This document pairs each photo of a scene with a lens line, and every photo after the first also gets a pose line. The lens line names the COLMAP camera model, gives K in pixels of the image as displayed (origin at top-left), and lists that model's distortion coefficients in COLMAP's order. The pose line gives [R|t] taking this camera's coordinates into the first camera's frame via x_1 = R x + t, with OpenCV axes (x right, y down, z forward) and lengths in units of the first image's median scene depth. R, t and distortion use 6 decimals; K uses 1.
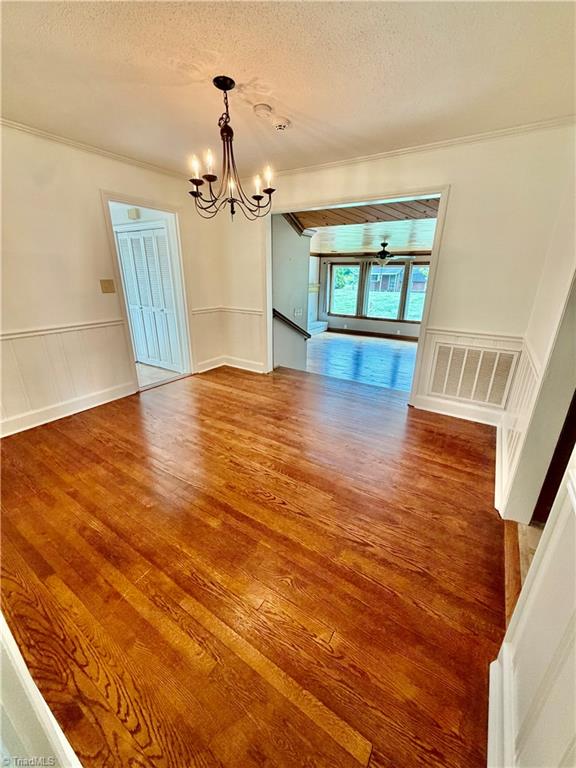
lens RADIAL K [[307.4, 0, 288.7], [0, 307.4, 384.1], [0, 0, 1]] dist [0.000582, 0.000193]
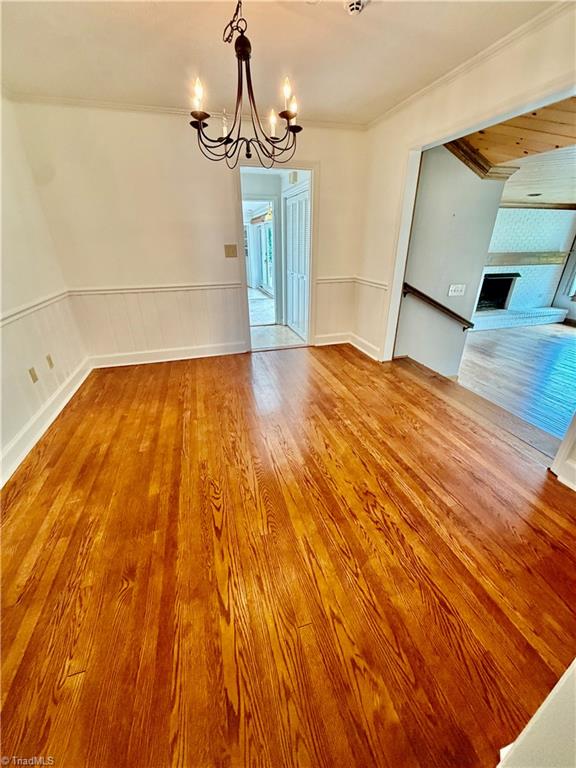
lens RADIAL K [[307.4, 0, 287.9], [0, 307.4, 383.2], [0, 0, 1]] dist [0.000582, 0.000193]
pose [[0.756485, 0.263074, -0.598768, 0.372184], [-0.208791, 0.964768, 0.160092, -0.088998], [0.619788, 0.003910, 0.784760, 0.292575]]
